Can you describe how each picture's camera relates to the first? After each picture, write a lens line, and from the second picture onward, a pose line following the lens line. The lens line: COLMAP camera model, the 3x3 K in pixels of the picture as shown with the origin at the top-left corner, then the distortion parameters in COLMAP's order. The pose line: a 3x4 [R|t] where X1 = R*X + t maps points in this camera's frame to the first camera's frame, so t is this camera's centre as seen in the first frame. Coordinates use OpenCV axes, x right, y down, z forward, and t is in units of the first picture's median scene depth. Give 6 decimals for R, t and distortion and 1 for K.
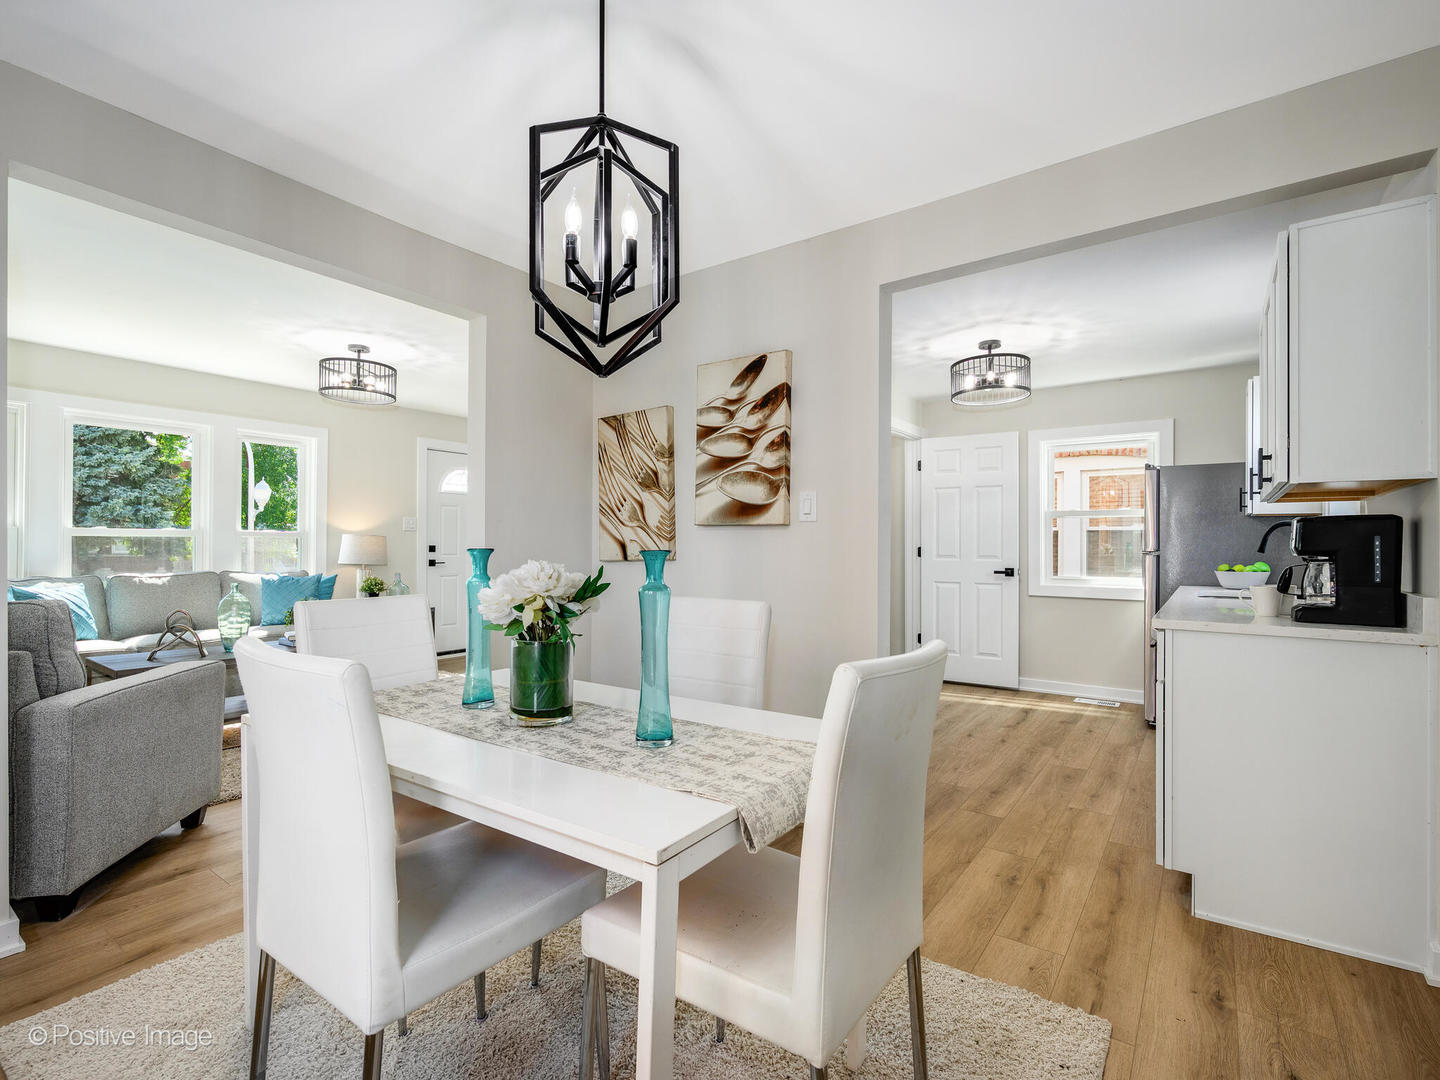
lens RADIAL K [[677.4, 0, 727.2], [0, 677.4, 542.7], [0, 0, 1]] dist [0.001392, 0.001916]
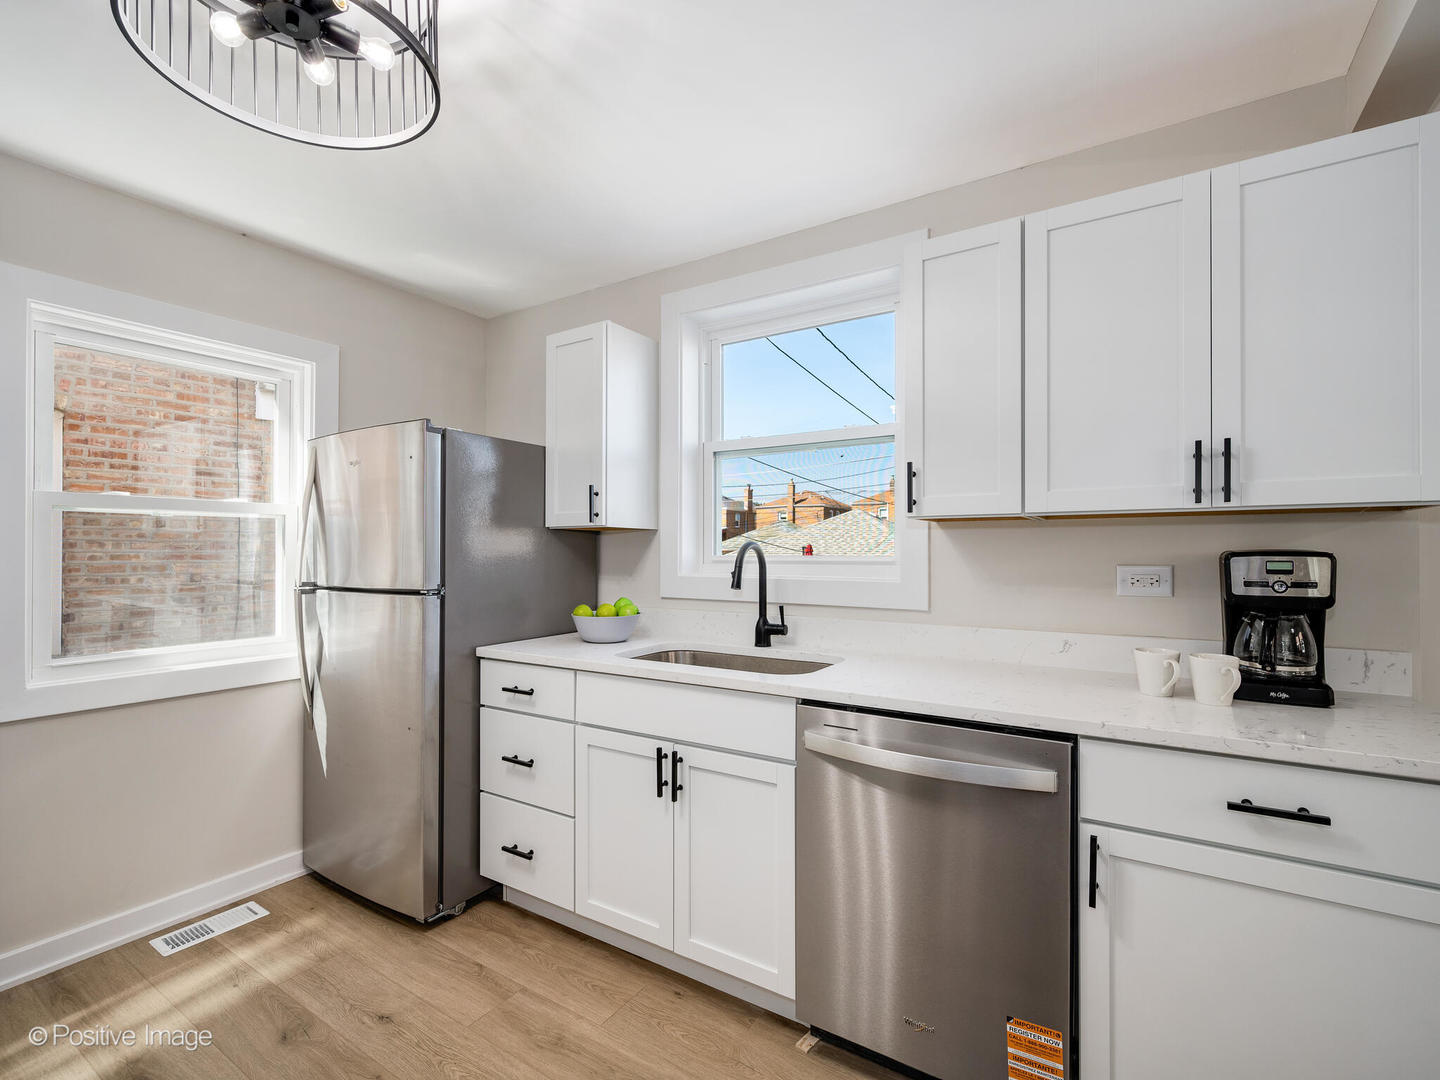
lens RADIAL K [[677.4, 0, 712.2], [0, 677.4, 542.1], [0, 0, 1]] dist [0.001392, 0.001916]
pose [[-0.040137, 0.005604, 0.999178, 0.083575], [0.000814, 0.999984, -0.005576, -0.016889], [-0.999194, 0.000589, -0.040141, 0.697100]]
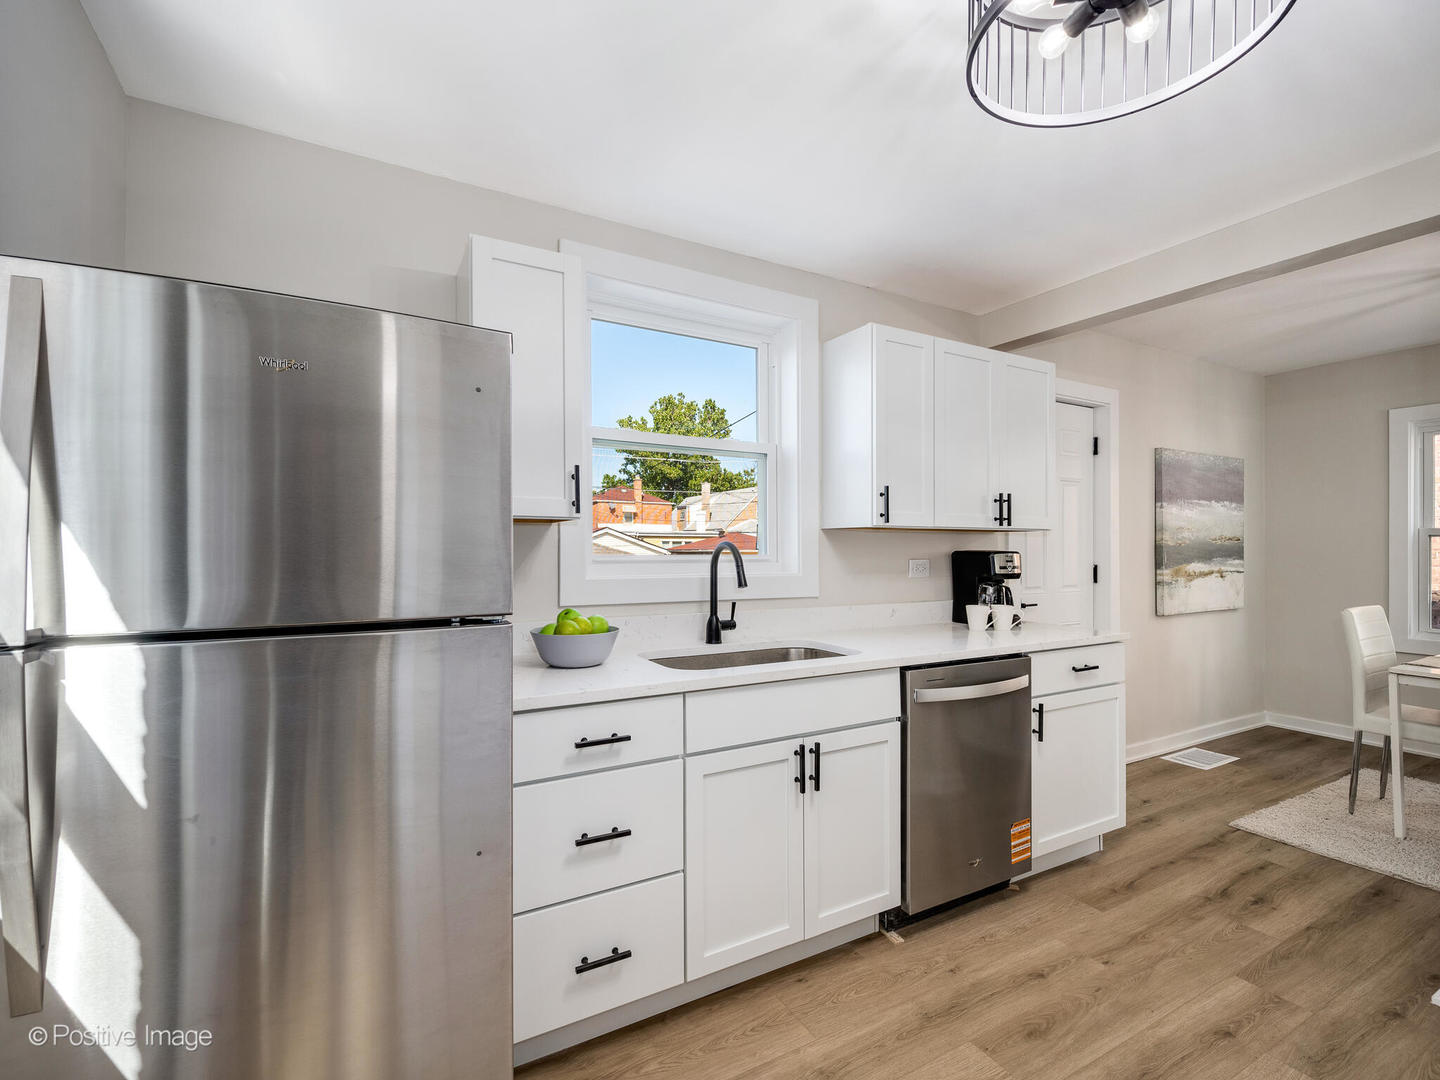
lens RADIAL K [[663.7, 0, 732.1], [0, 663.7, 548.2], [0, 0, 1]] dist [-0.003452, -0.000950]
pose [[-0.908179, -0.006319, 0.418535, 0.348421], [-0.007846, 0.999967, -0.001927, -0.013868], [-0.418509, -0.005034, -0.908199, 1.074171]]
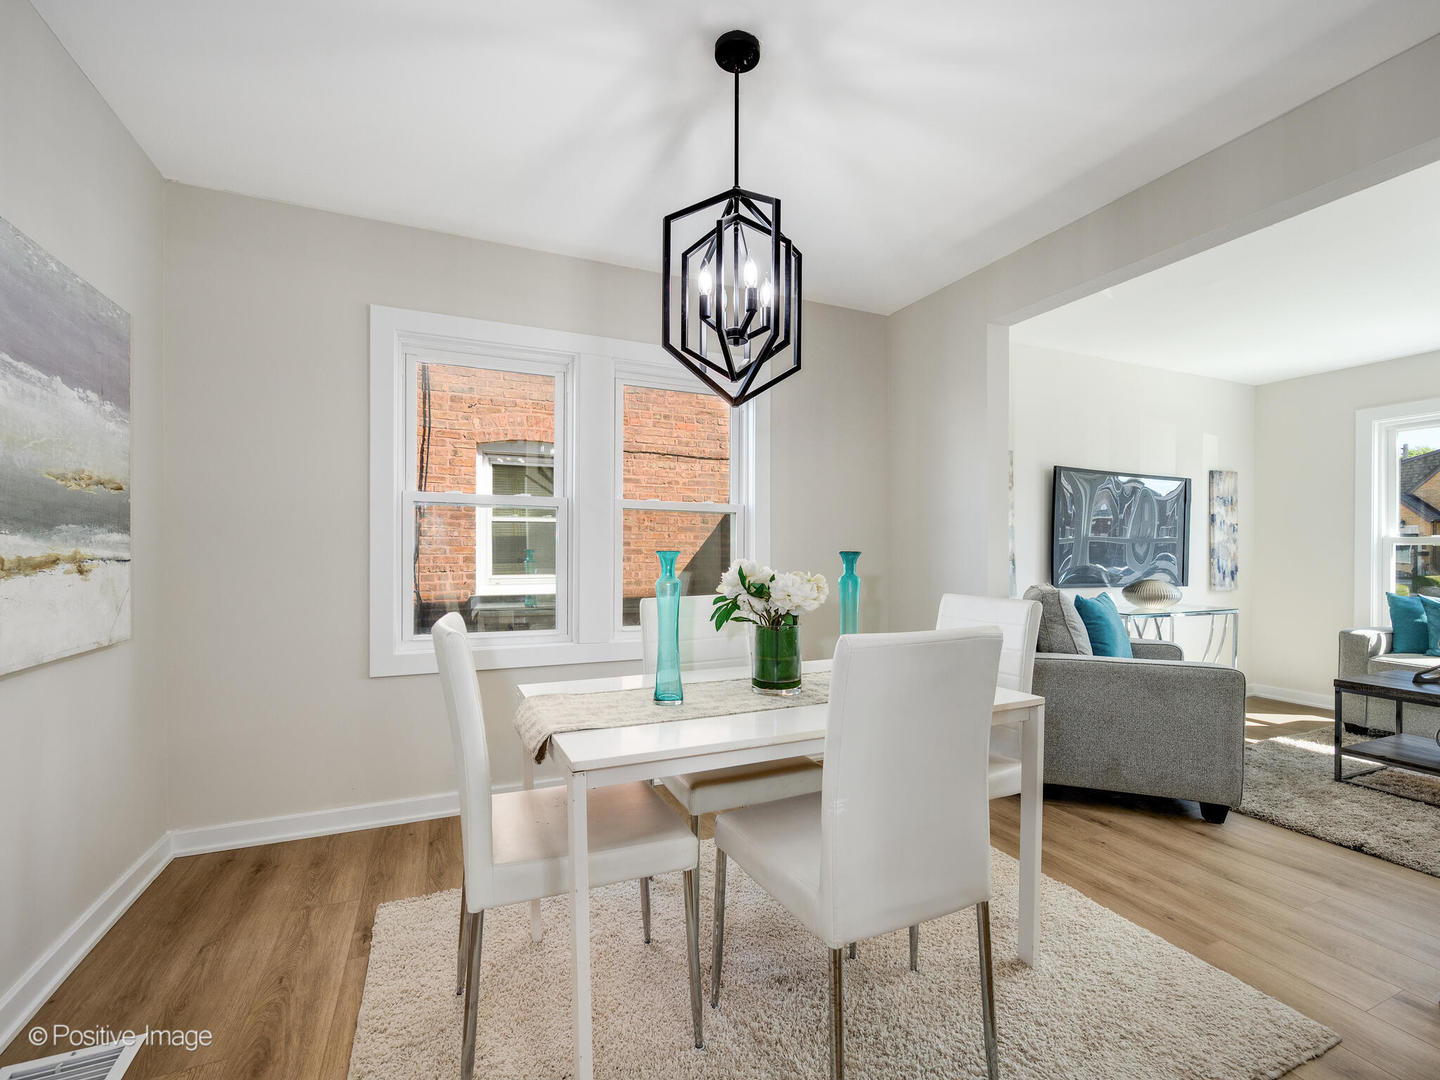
lens RADIAL K [[636.1, 0, 715.5], [0, 636.1, 557.6], [0, 0, 1]] dist [0.002885, -0.001027]
pose [[-0.513557, -0.000829, -0.858055, 0.245851], [-0.003352, 0.999994, 0.001040, 0.008037], [0.858049, 0.003410, -0.513557, 0.477475]]
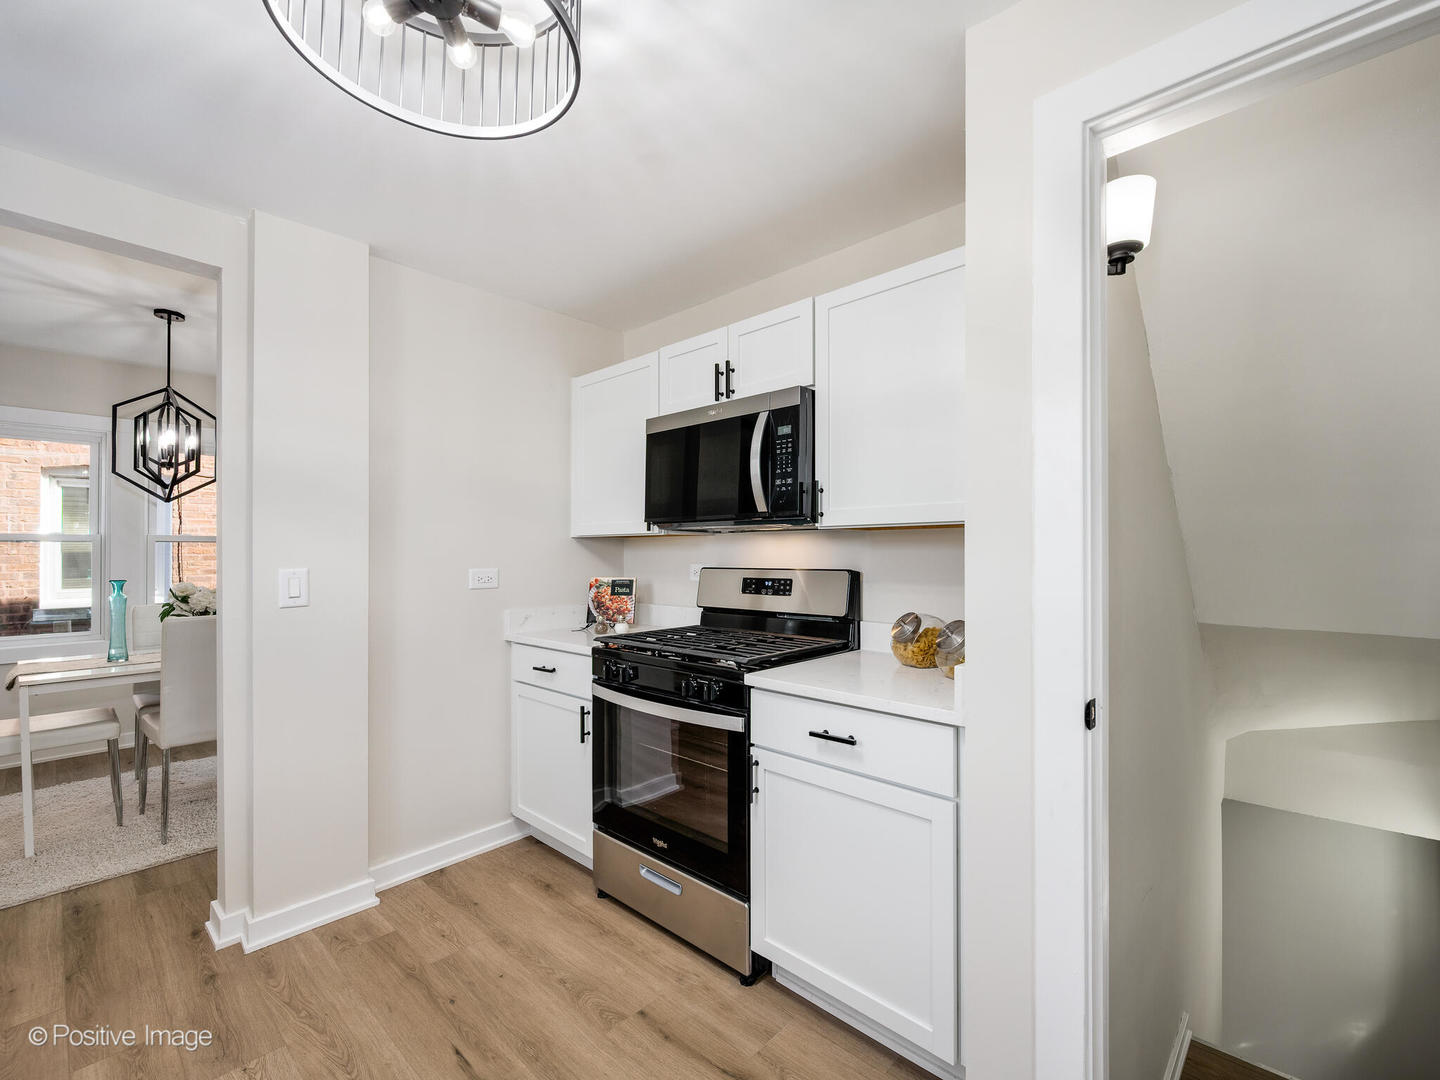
lens RADIAL K [[636.1, 0, 711.4], [0, 636.1, 547.9], [0, 0, 1]] dist [0.002885, -0.001027]
pose [[-0.136604, -0.010589, -0.990569, 0.512333], [0.006742, 0.999910, -0.011618, -0.015409], [0.990603, -0.008265, -0.136521, 0.946835]]
